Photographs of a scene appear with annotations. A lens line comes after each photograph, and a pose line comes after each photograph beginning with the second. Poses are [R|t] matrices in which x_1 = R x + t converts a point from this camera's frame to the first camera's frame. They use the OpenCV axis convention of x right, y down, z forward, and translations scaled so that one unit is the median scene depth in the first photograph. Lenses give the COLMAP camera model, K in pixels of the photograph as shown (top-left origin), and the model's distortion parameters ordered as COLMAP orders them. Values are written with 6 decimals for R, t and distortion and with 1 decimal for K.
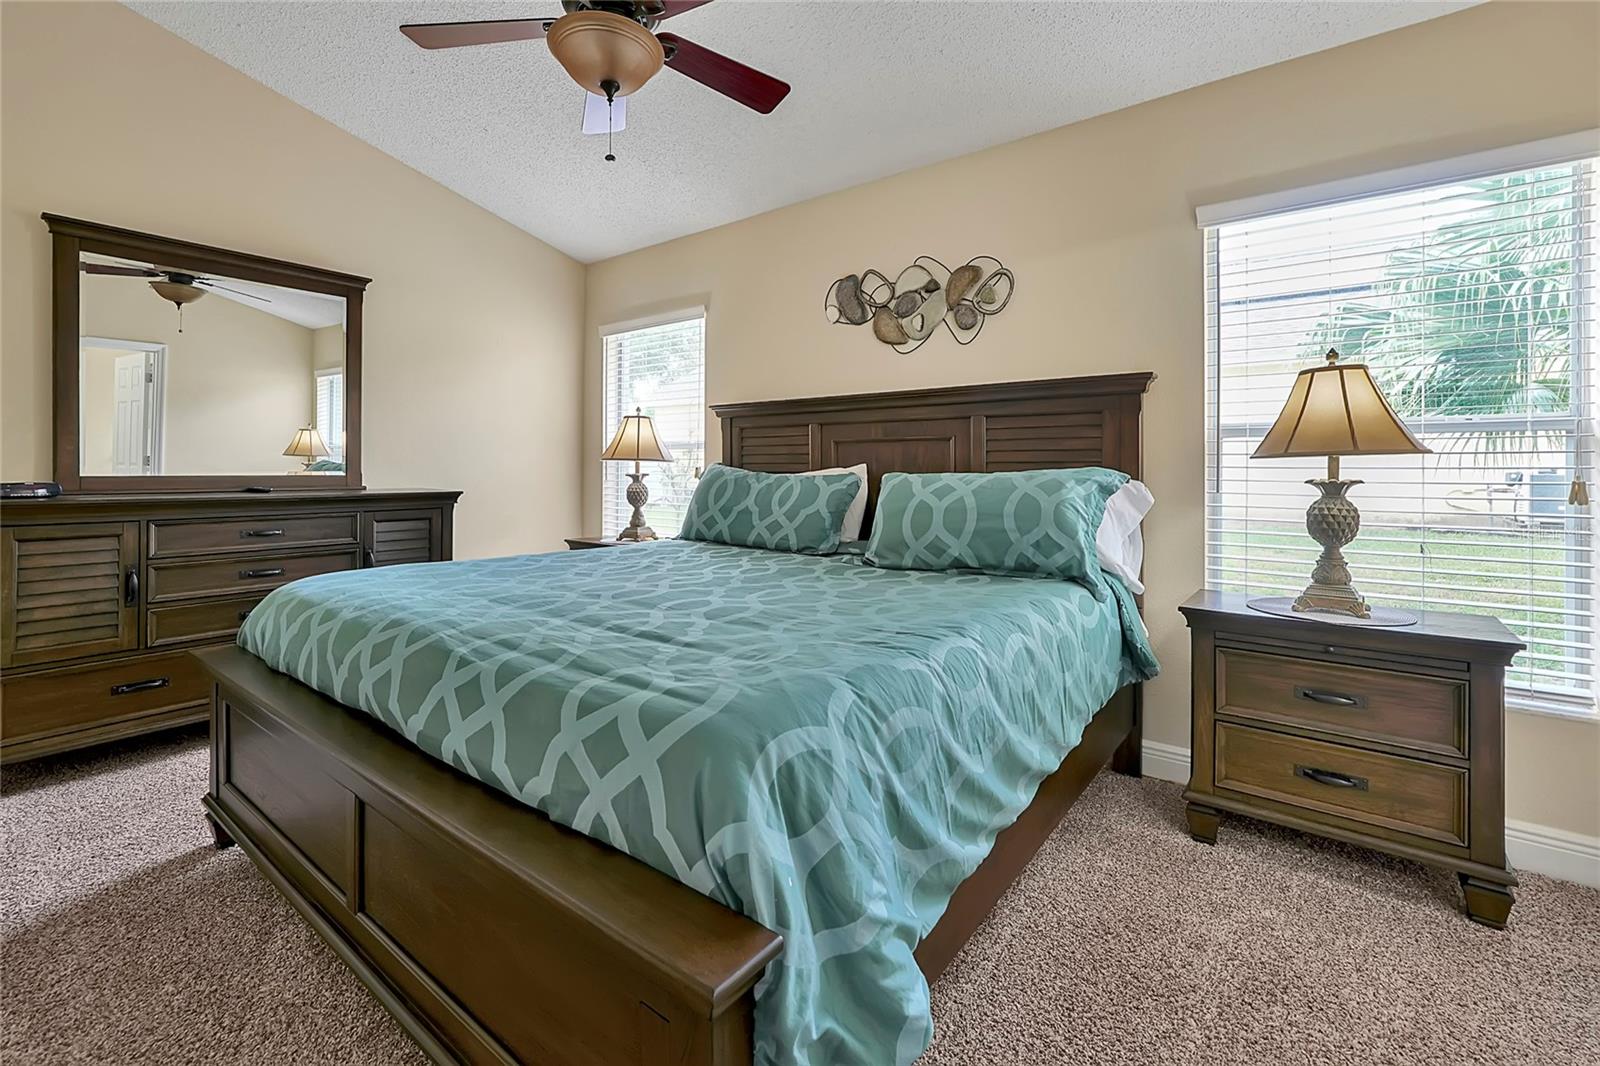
lens RADIAL K [[680.7, 0, 772.0], [0, 680.7, 478.9], [0, 0, 1]] dist [-0.003055, 0.002276]
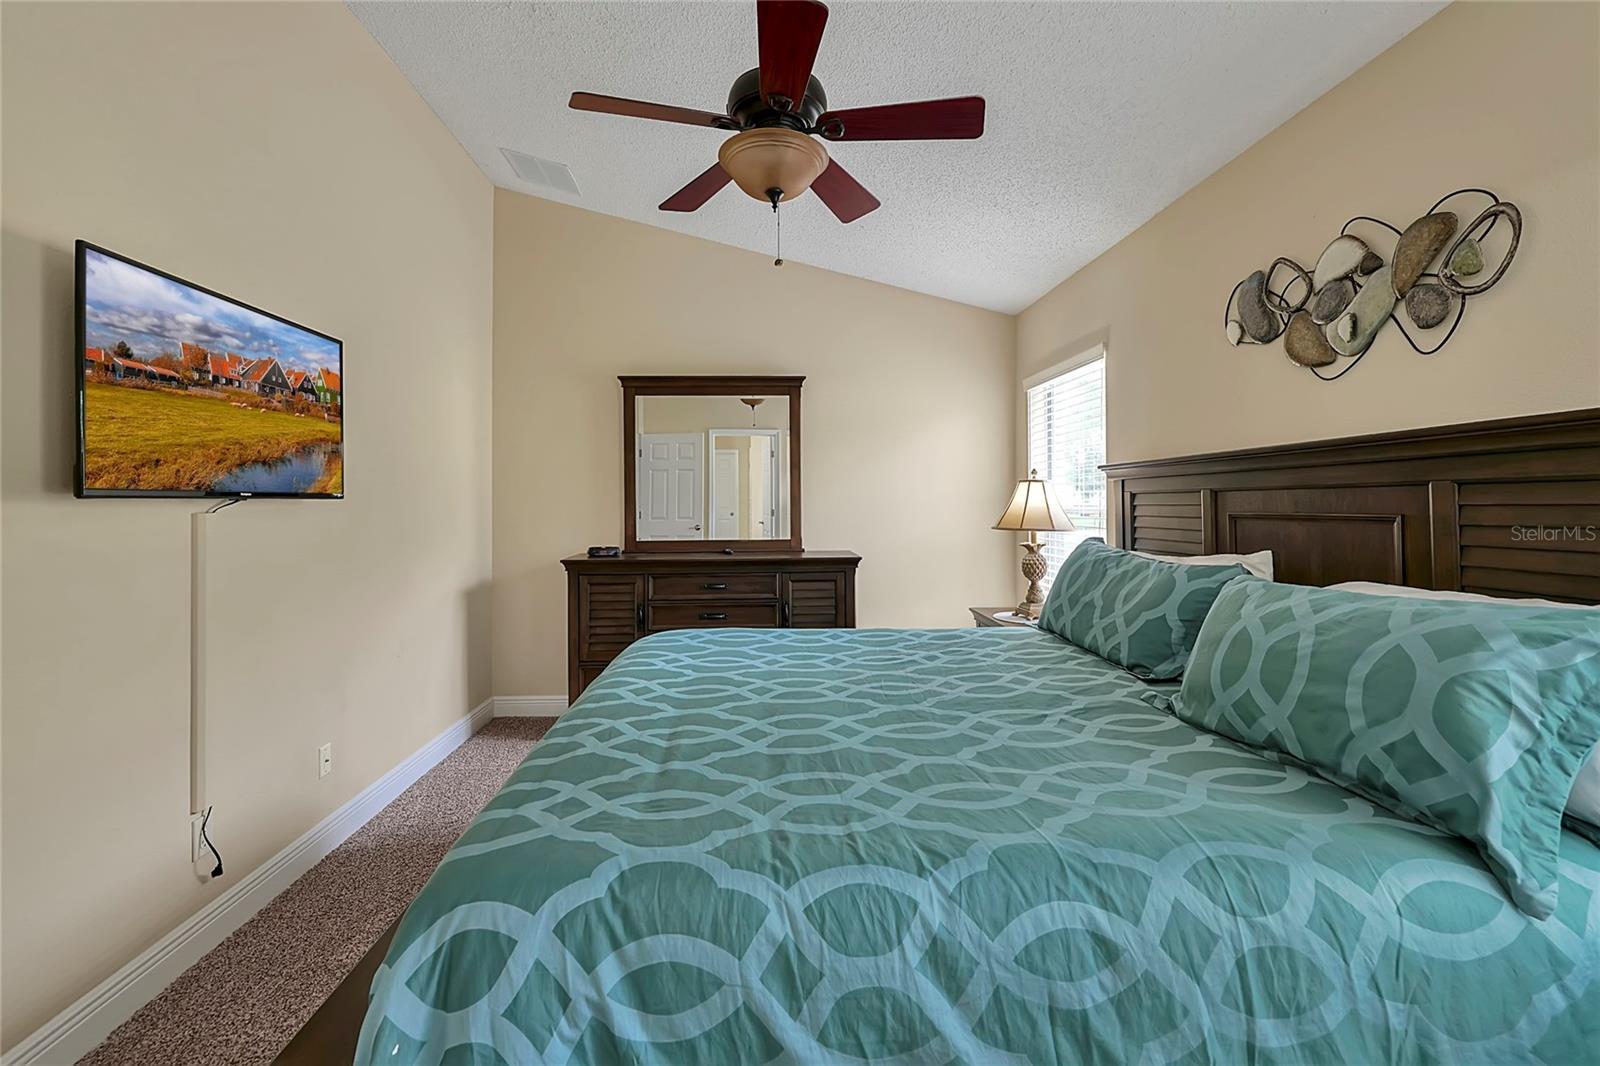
lens RADIAL K [[680.7, 0, 784.7], [0, 680.7, 506.7], [0, 0, 1]] dist [-0.003055, 0.002276]
pose [[0.664188, -0.007726, -0.747525, 0.324469], [-0.000962, 0.999937, -0.011189, -0.058419], [0.747565, 0.008150, 0.664139, 0.205983]]
